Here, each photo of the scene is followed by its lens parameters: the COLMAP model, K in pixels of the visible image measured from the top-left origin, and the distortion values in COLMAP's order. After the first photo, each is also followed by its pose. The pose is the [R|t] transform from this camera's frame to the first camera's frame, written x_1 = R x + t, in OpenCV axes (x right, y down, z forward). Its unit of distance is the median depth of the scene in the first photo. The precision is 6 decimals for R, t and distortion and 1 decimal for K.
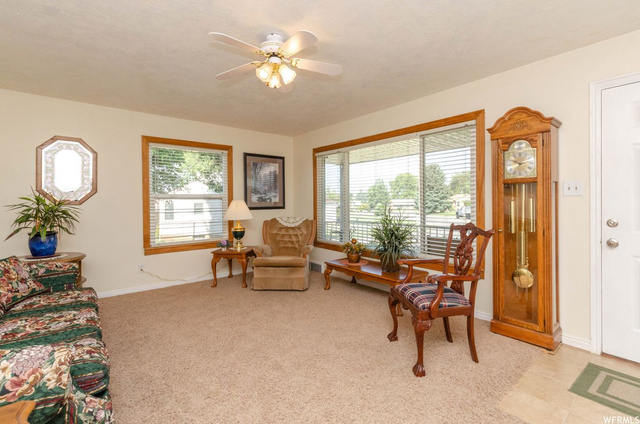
lens RADIAL K [[297.0, 0, 324.1], [0, 297.0, 204.4], [0, 0, 1]] dist [-0.001971, -0.000580]
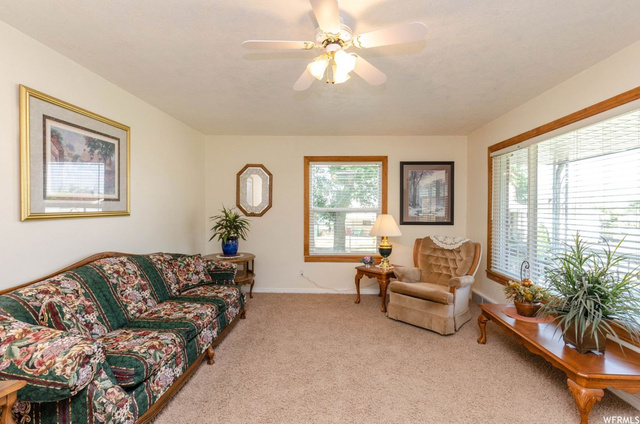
lens RADIAL K [[292.7, 0, 322.8], [0, 292.7, 213.7], [0, 0, 1]] dist [-0.001663, -0.001060]
pose [[0.741299, 0.019336, -0.670896, 0.197999], [-0.016663, 0.999807, 0.010404, -0.025963], [0.670968, 0.003467, 0.741478, 0.226099]]
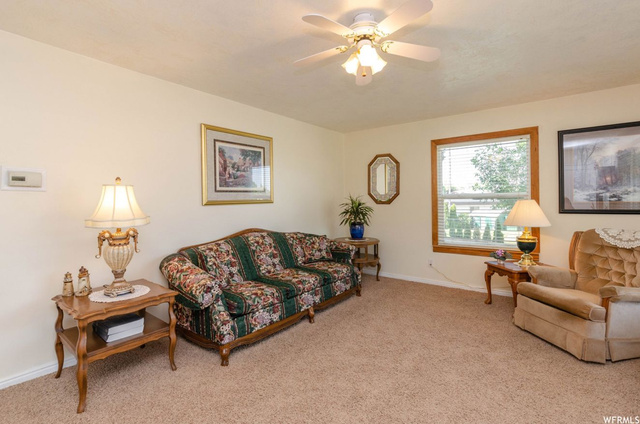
lens RADIAL K [[297.0, 0, 324.1], [0, 297.0, 204.4], [0, 0, 1]] dist [-0.001971, -0.000580]
pose [[0.216359, 0.014847, -0.976201, 0.368780], [-0.000321, 0.999885, 0.015136, -0.015891], [0.976314, -0.002962, 0.216339, 0.395097]]
